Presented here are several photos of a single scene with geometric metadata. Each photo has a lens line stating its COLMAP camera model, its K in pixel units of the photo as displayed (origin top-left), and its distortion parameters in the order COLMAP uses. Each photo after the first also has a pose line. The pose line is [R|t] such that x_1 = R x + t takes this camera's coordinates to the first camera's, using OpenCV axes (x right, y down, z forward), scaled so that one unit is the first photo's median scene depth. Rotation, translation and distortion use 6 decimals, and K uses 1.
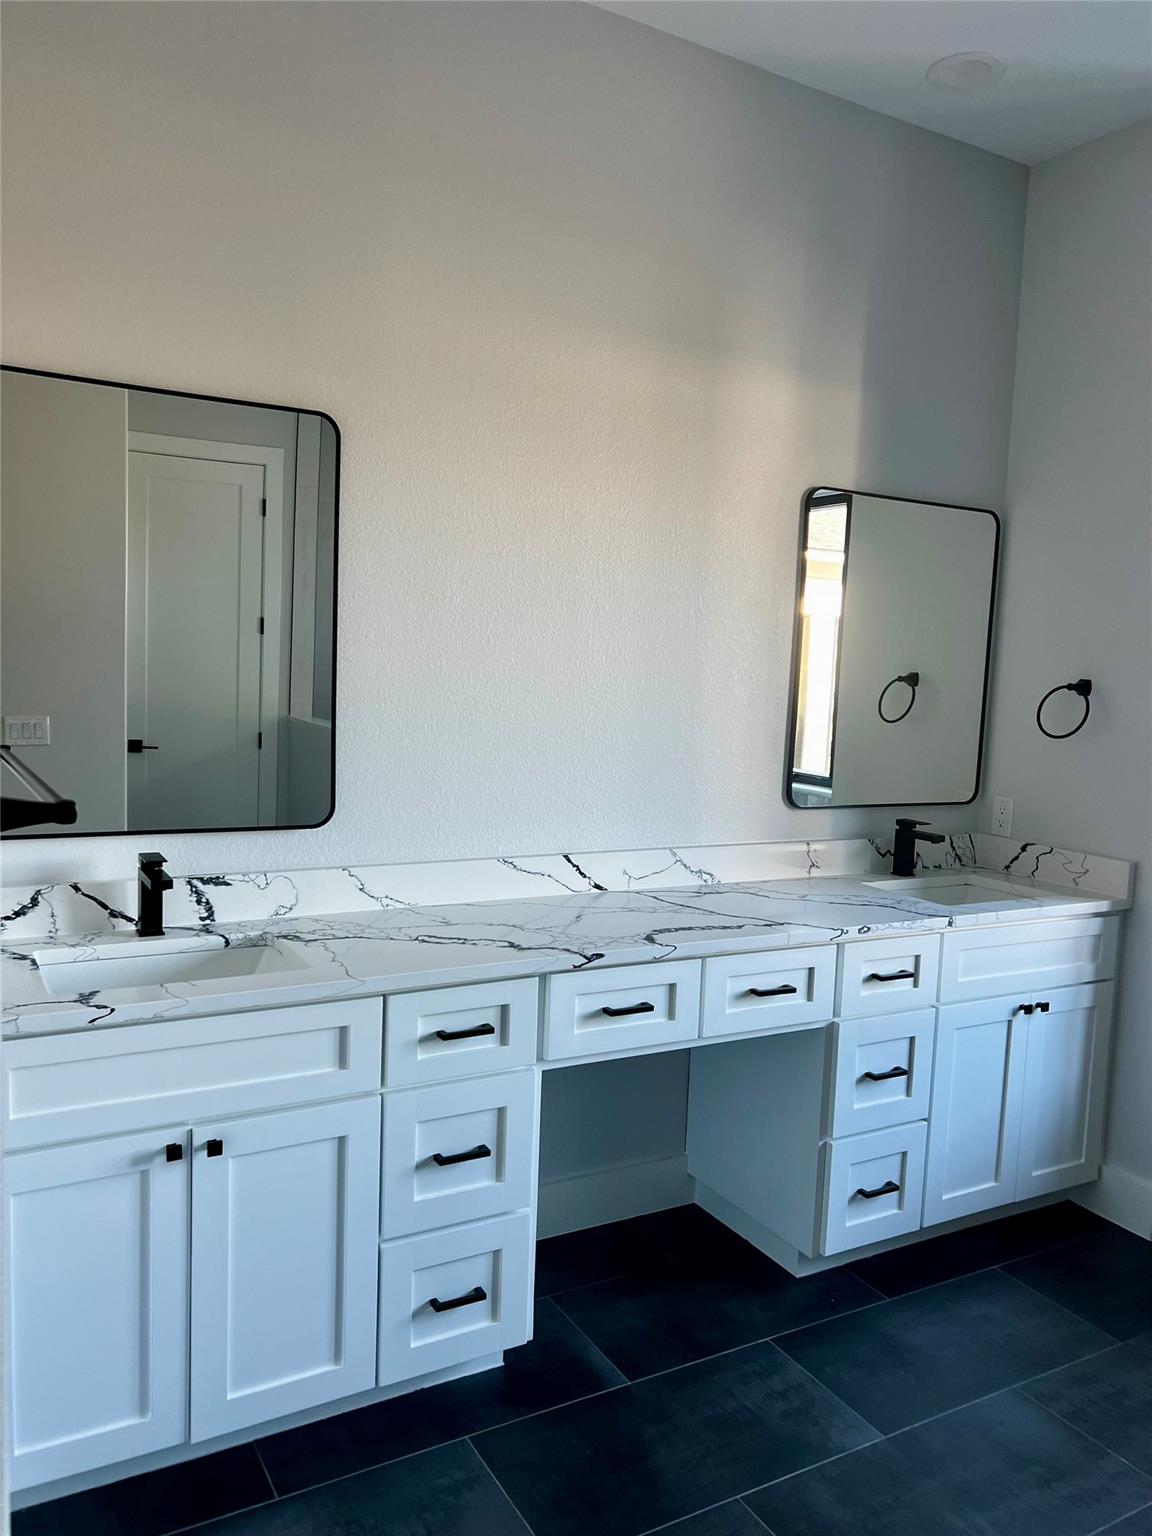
lens RADIAL K [[1150.3, 0, 576.3], [0, 1150.3, 771.2], [0, 0, 1]] dist [0.052482, -0.061484]
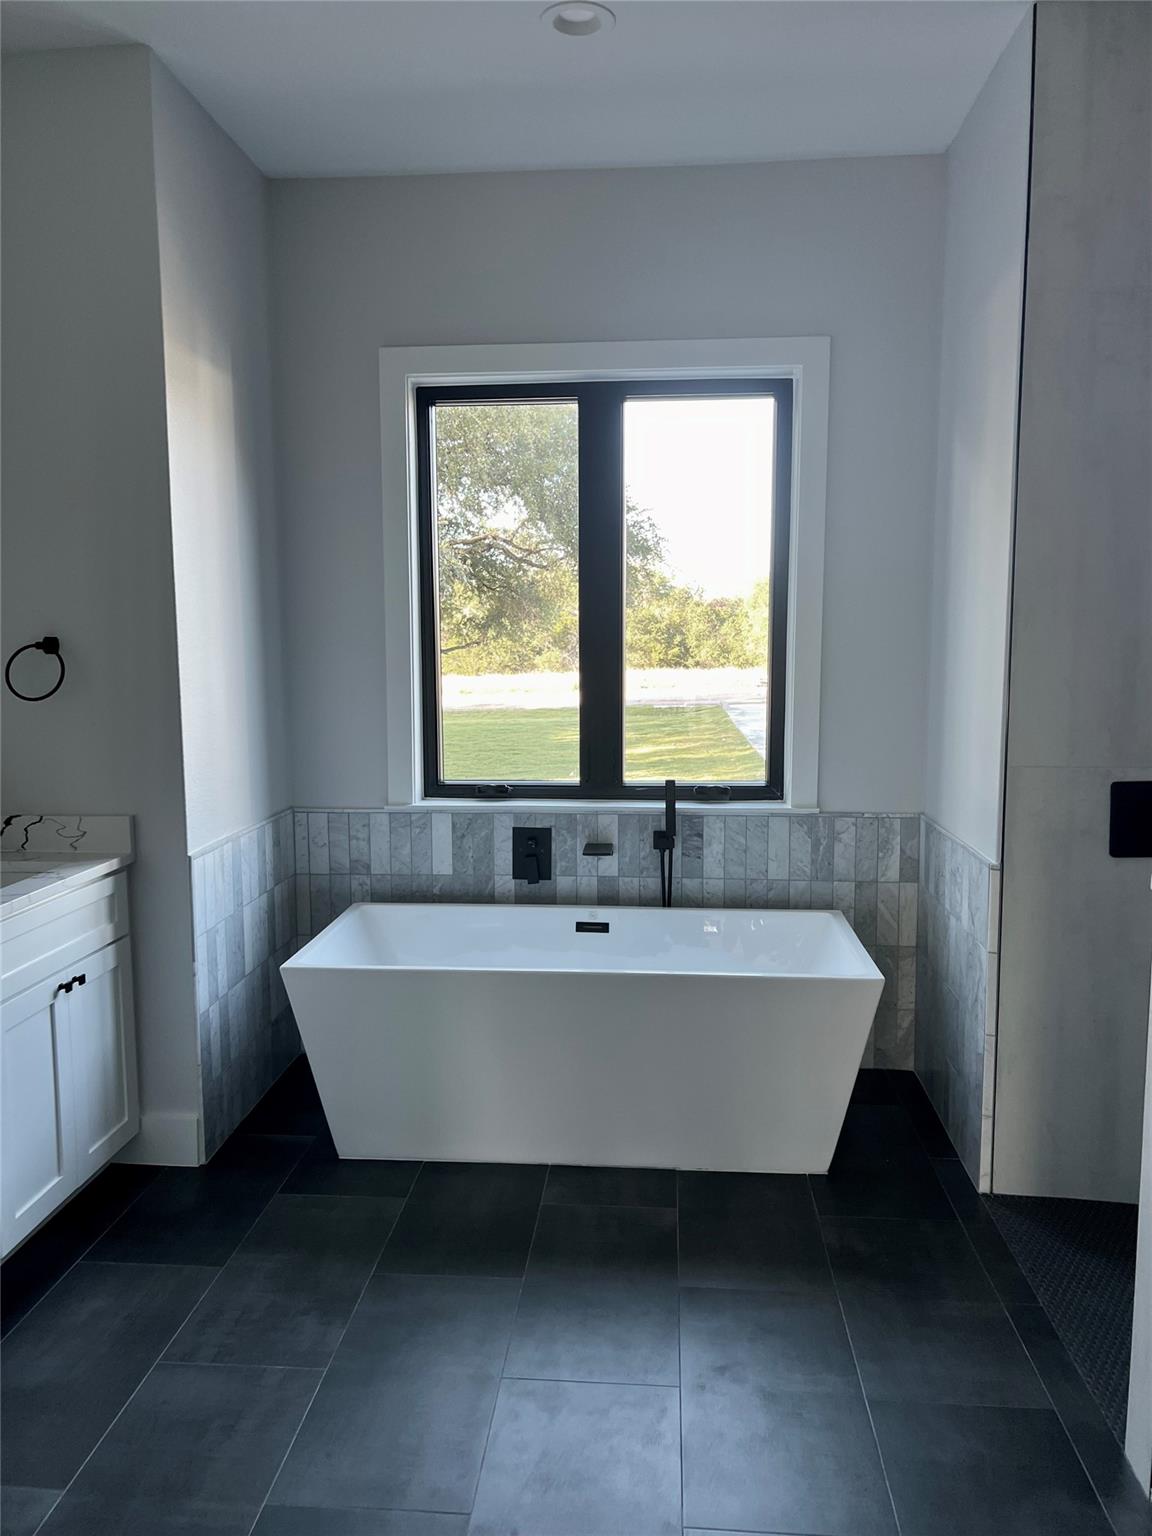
lens RADIAL K [[1150.3, 0, 563.1], [0, 1150.3, 773.4], [0, 0, 1]] dist [0.052482, -0.061484]
pose [[0.561887, -0.138494, 0.815538, -0.127855], [0.104506, 0.989871, 0.096097, -0.016272], [-0.820586, 0.031233, 0.570669, 0.114018]]
